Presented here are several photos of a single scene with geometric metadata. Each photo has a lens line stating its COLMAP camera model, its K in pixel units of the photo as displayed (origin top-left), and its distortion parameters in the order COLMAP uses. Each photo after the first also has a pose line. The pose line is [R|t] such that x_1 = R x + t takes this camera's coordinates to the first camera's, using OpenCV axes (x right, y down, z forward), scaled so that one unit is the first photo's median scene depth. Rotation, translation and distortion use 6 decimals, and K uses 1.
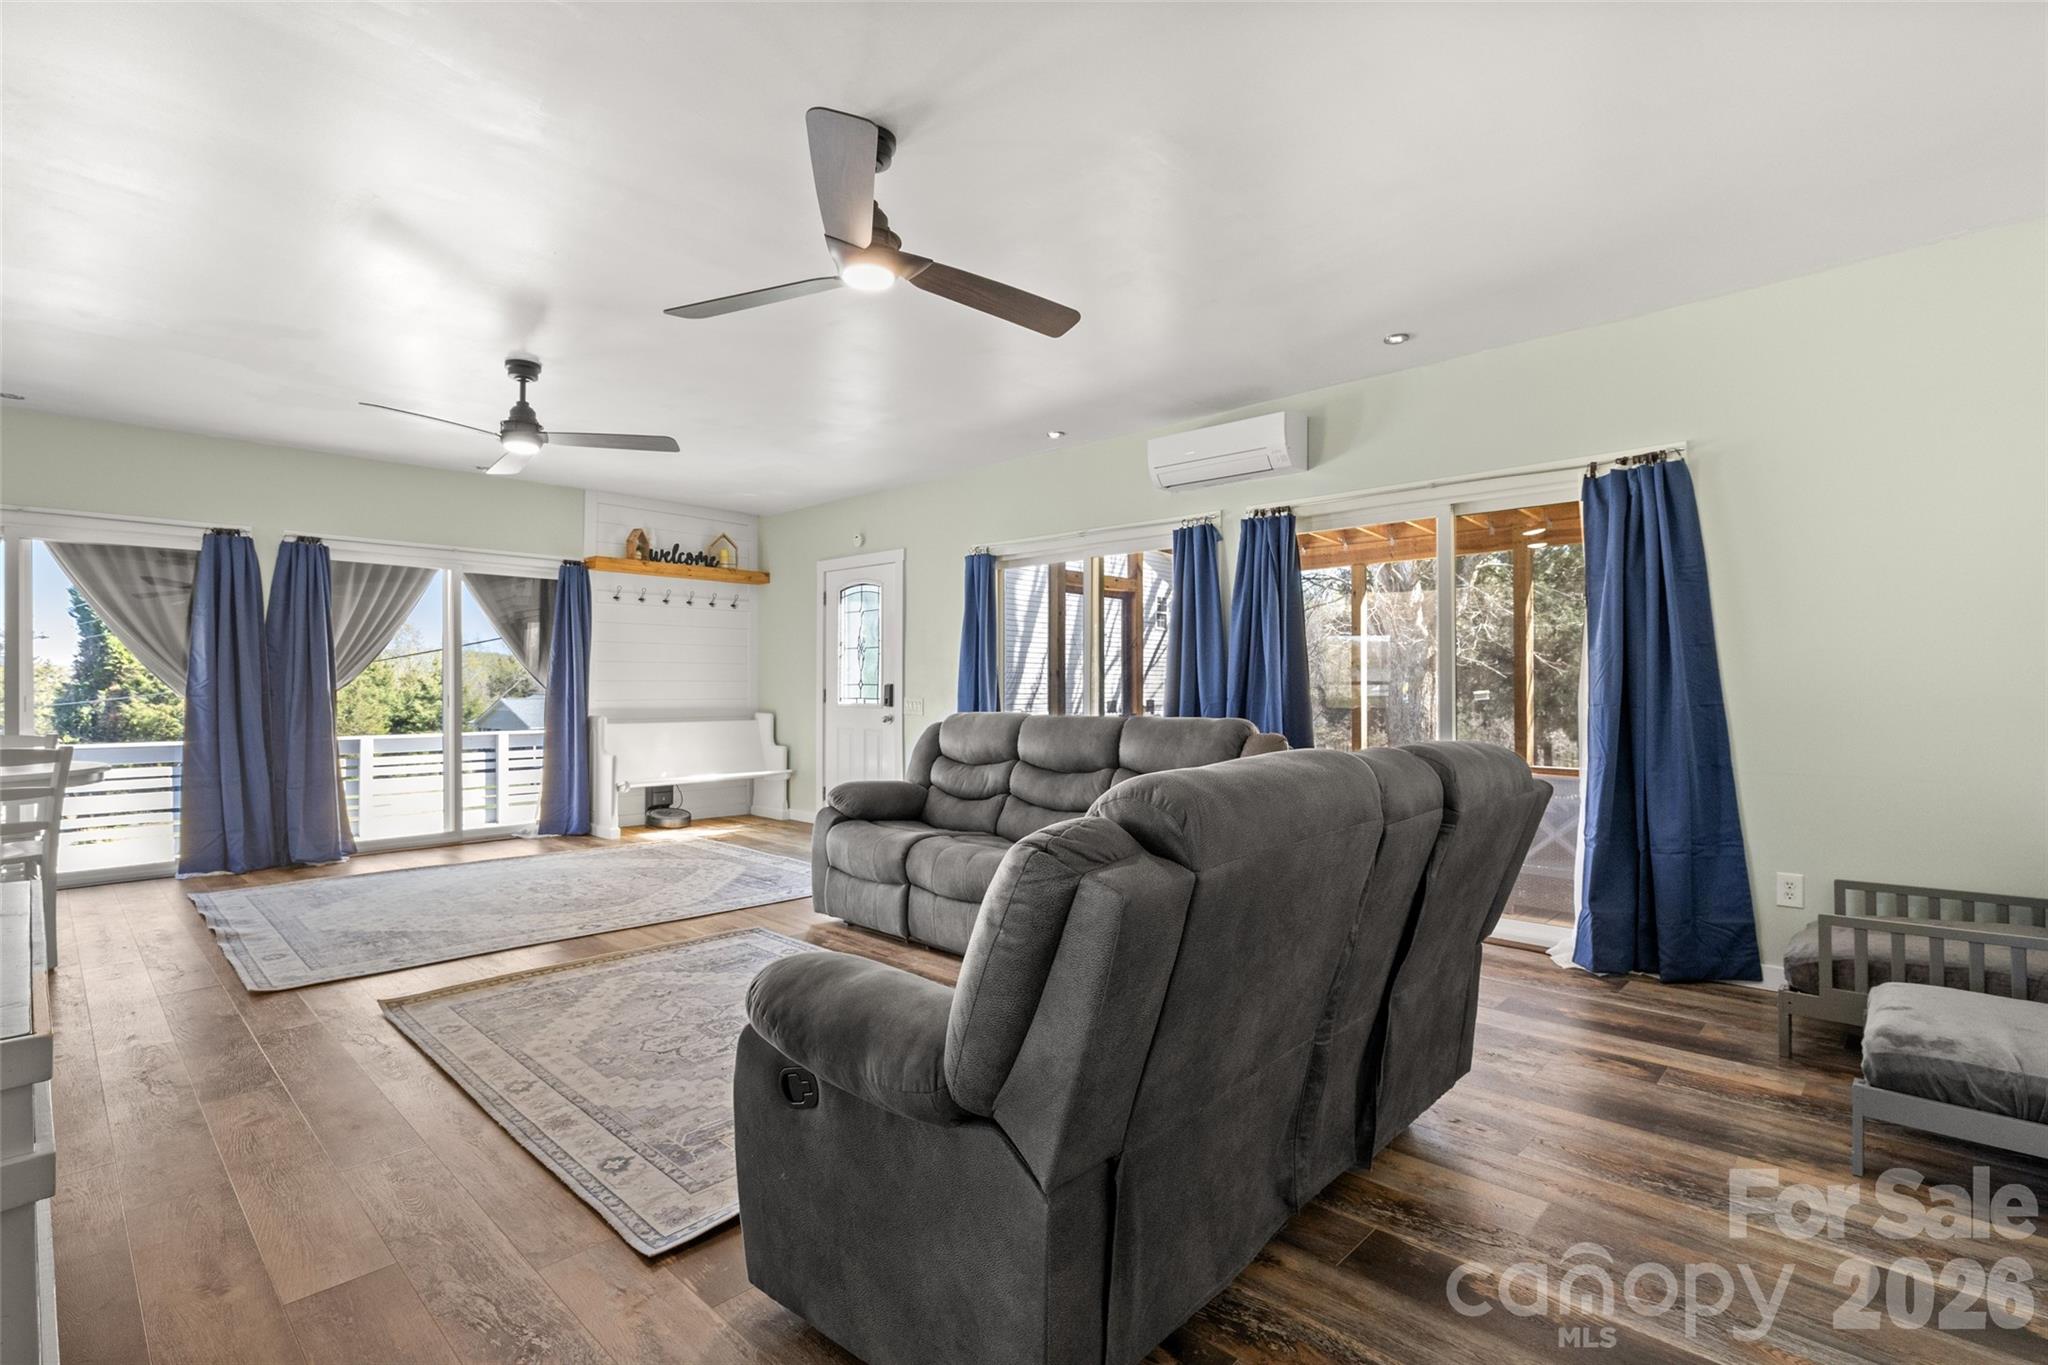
lens RADIAL K [[985.9, 0, 1036.9], [0, 985.9, 678.1], [0, 0, 1]] dist [-0.008901, 0.000403]
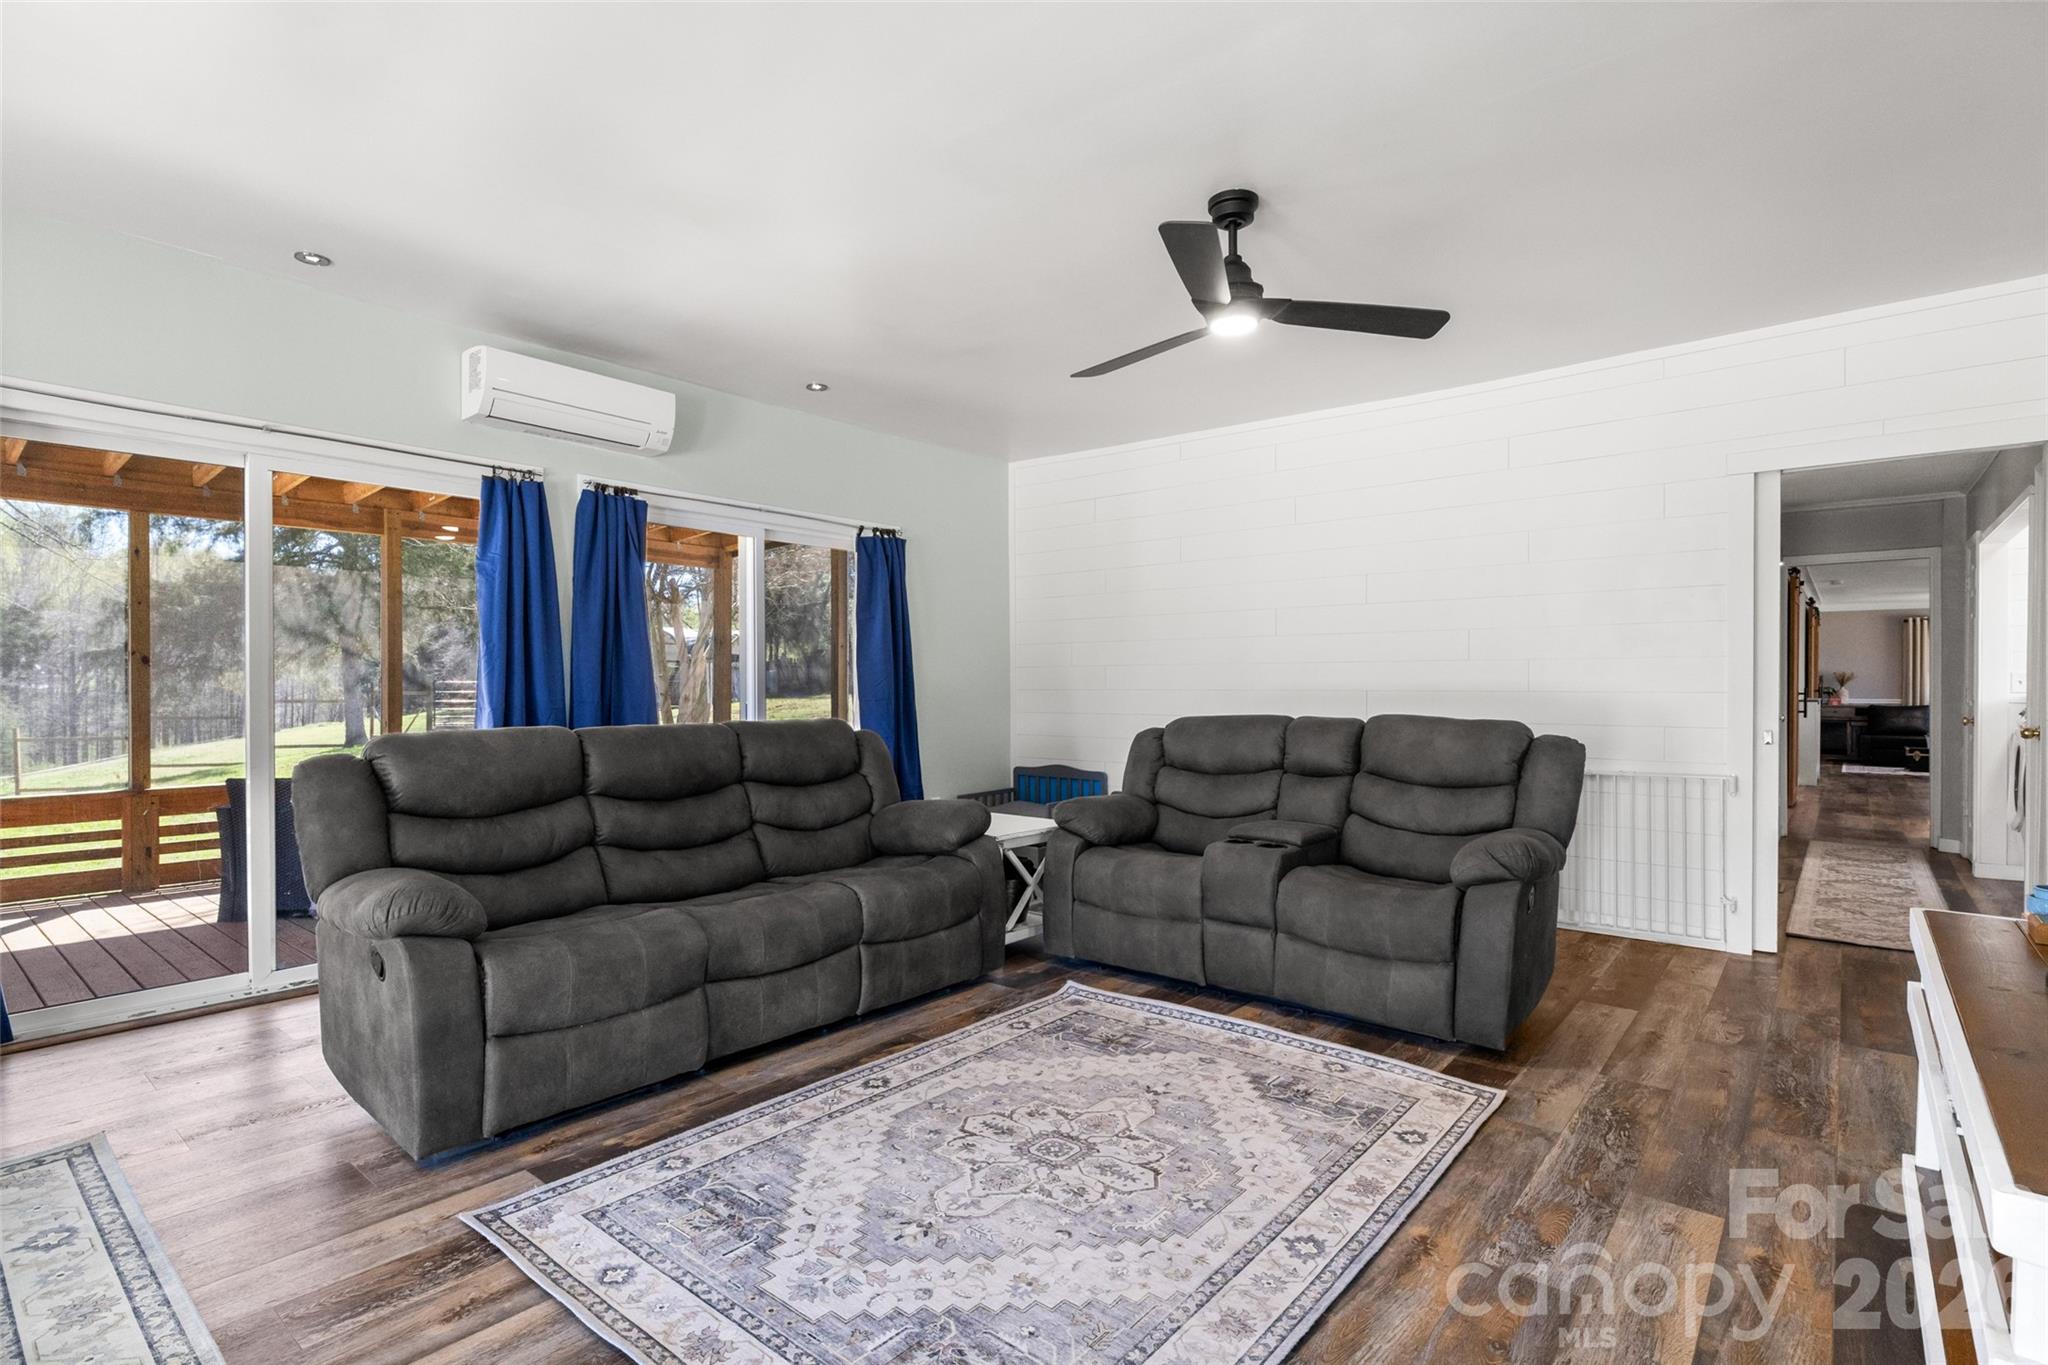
lens RADIAL K [[985.9, 0, 1039.2], [0, 985.9, 692.6], [0, 0, 1]] dist [-0.008901, 0.000403]
pose [[-0.082462, -0.003580, 0.996588, -0.939713], [-0.007113, 0.999970, 0.003004, 0.010539], [-0.996569, -0.006841, -0.082485, 0.966781]]
